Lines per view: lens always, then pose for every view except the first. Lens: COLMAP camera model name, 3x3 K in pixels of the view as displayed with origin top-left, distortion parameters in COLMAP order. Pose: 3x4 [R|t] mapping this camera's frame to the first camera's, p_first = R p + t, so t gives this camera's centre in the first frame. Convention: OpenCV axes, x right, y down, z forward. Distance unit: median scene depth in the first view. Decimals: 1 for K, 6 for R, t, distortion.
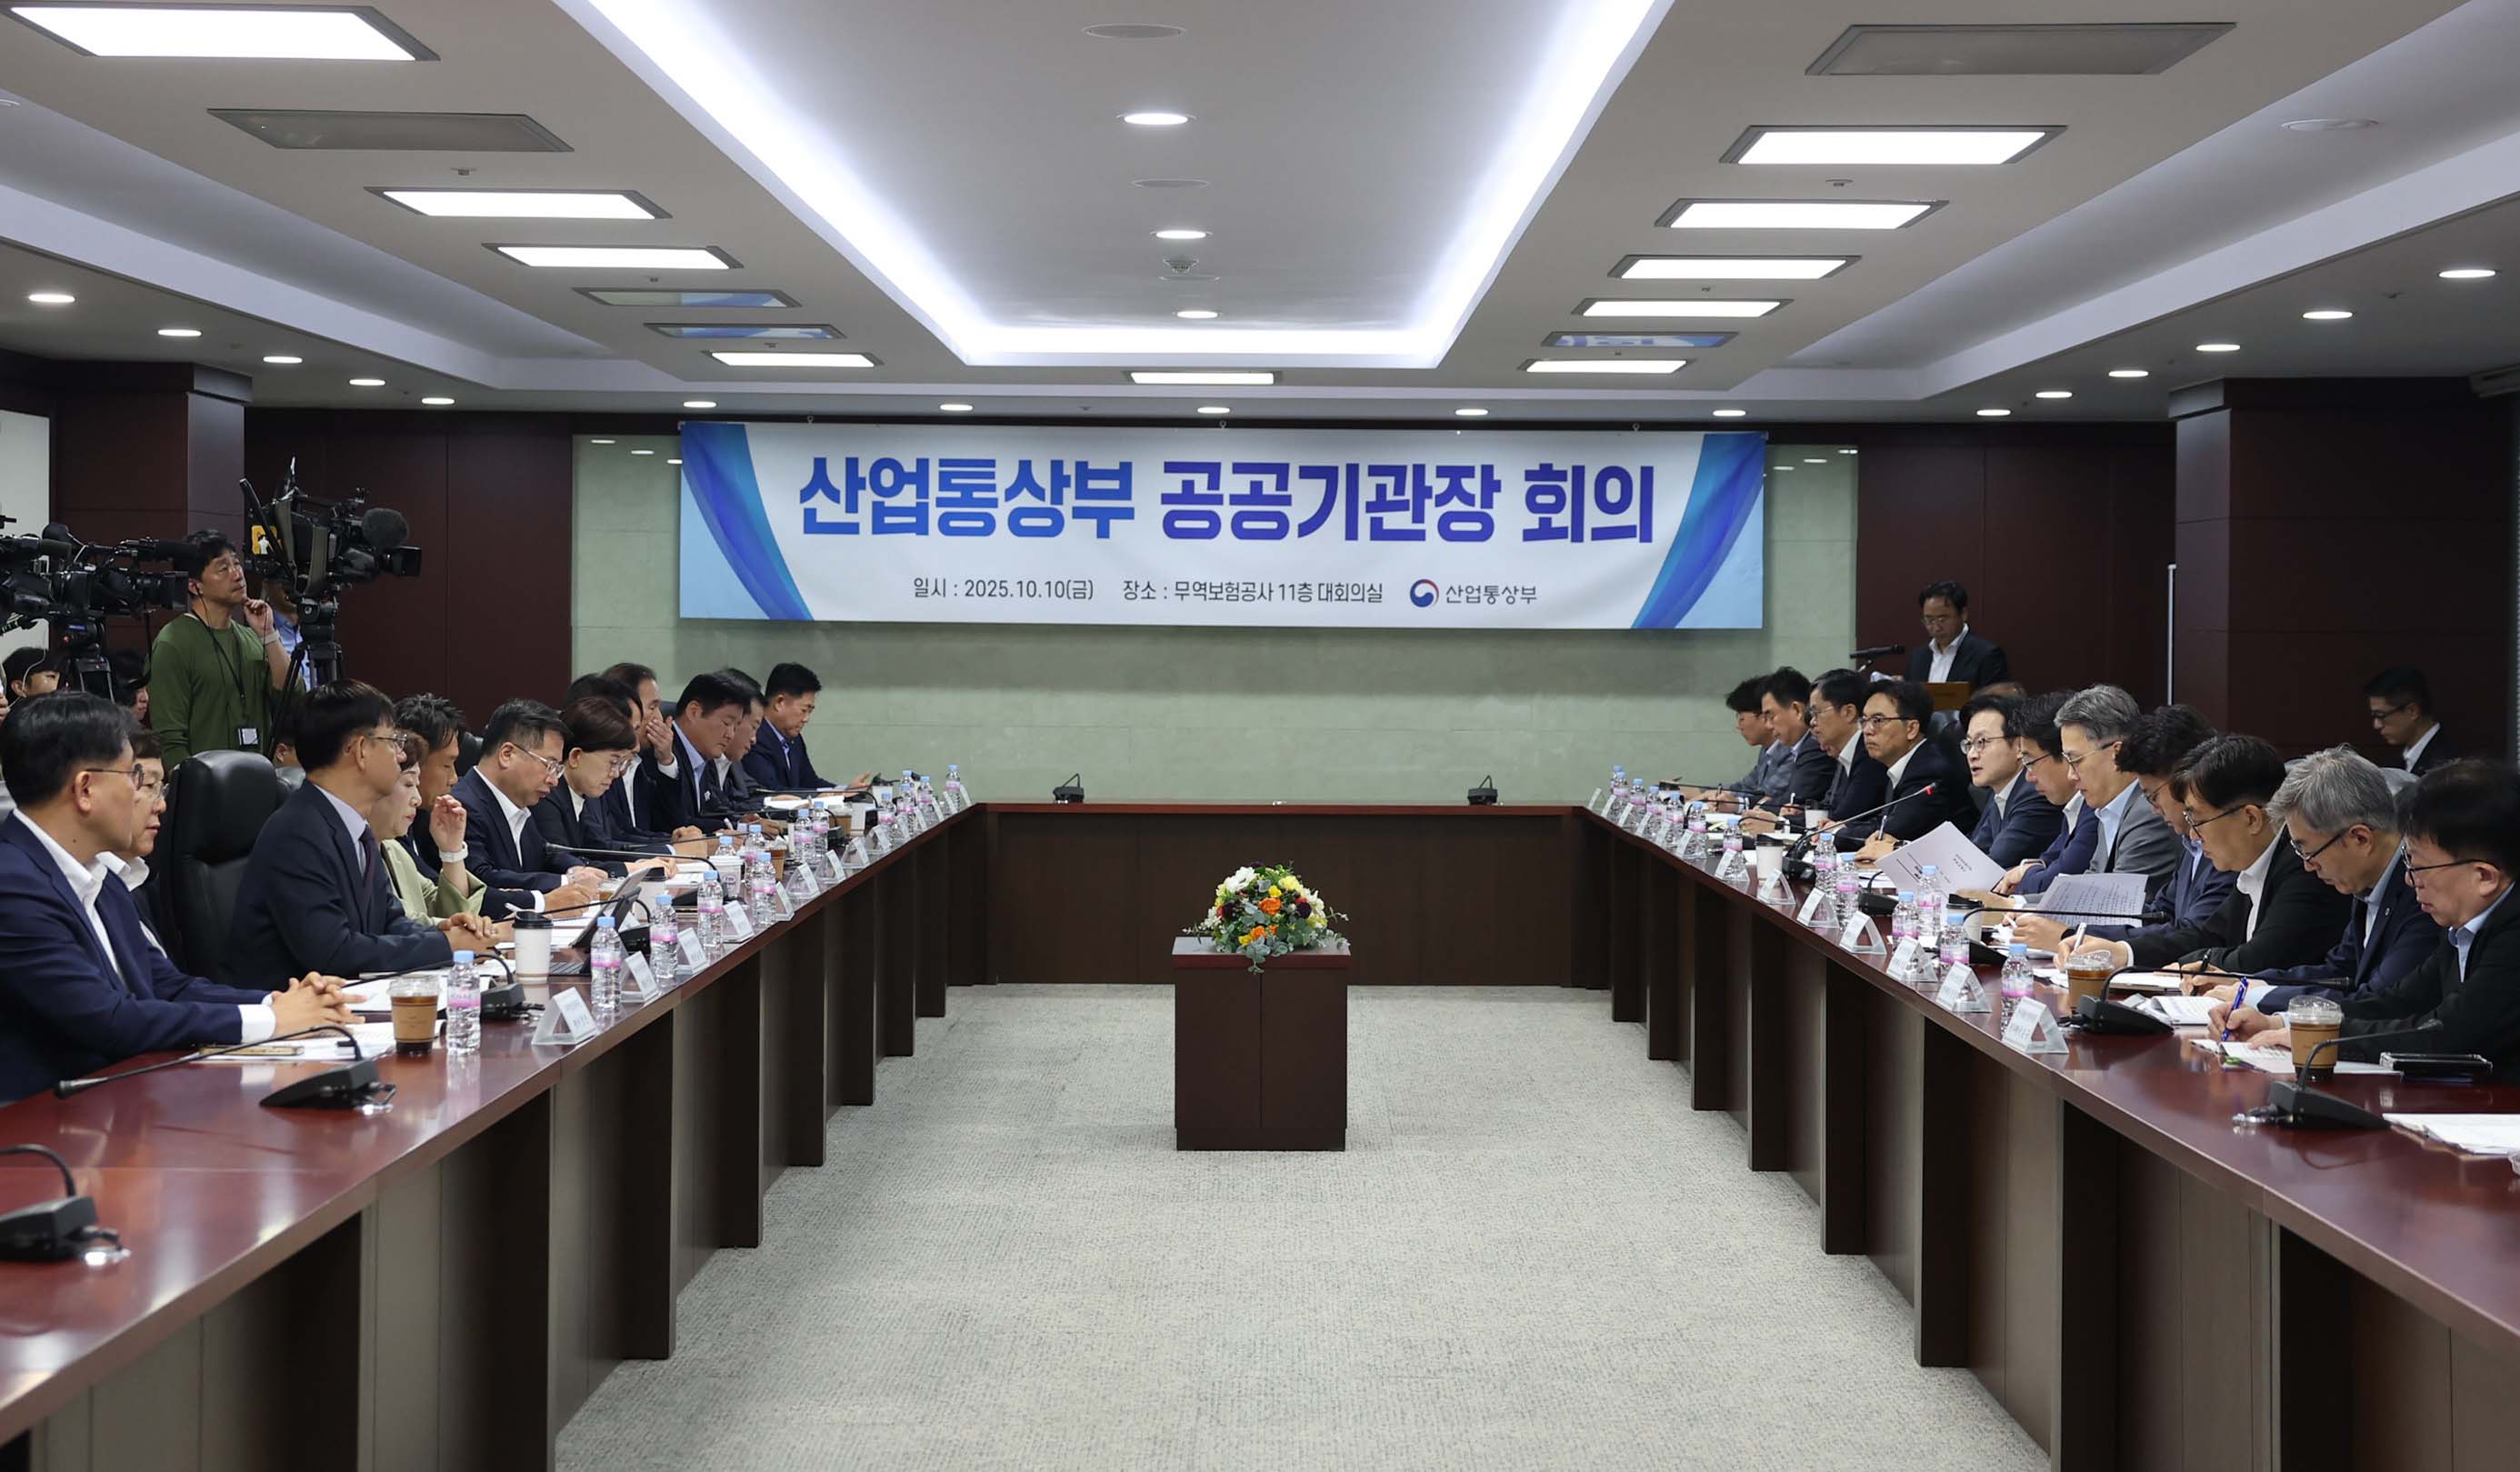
lens RADIAL K [[3844.4, 0, 1260.3], [0, 3844.4, 763.1], [0, 0, 1]] dist [0.057333, 0.100104]
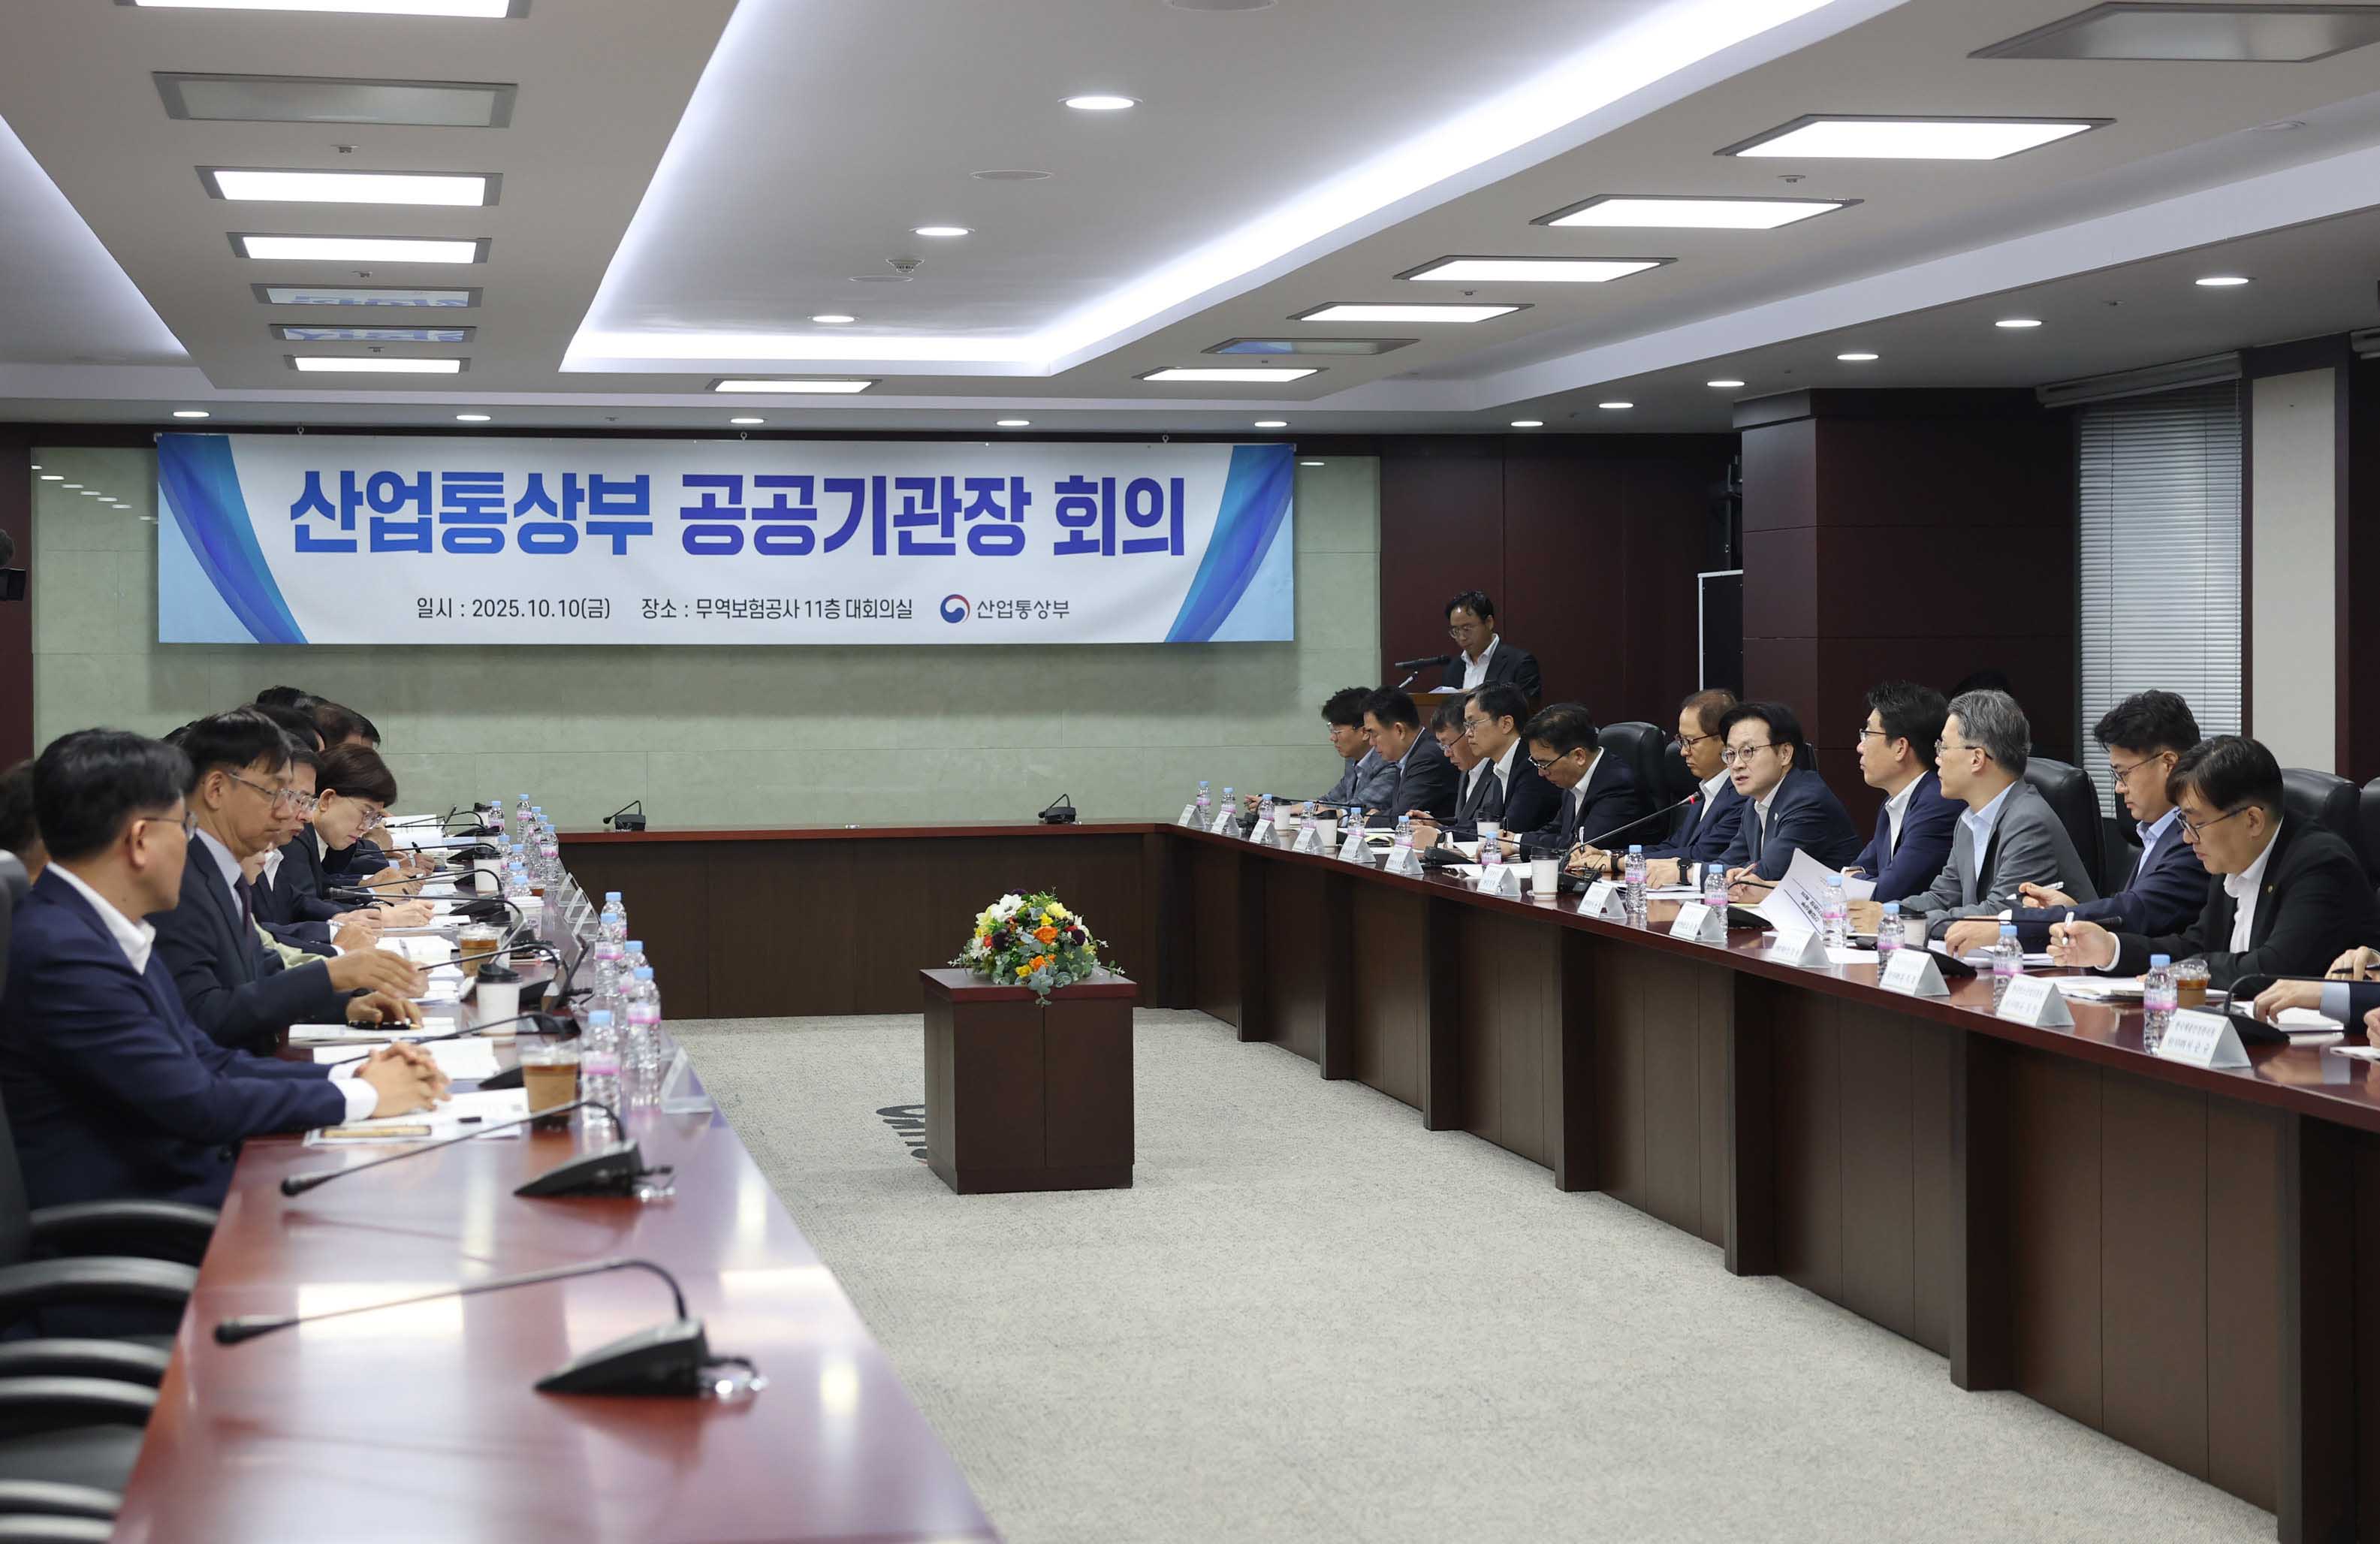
lens RADIAL K [[3818.0, 0, 1190.0], [0, 3818.0, 772.0], [0, 0, 1]] dist [0.055112, 0.008758]
pose [[0.979711, -0.018702, 0.199541, -0.093233], [0.019095, 0.999818, -0.000047, -0.001557], [-0.199504, 0.003856, 0.979889, 0.038386]]
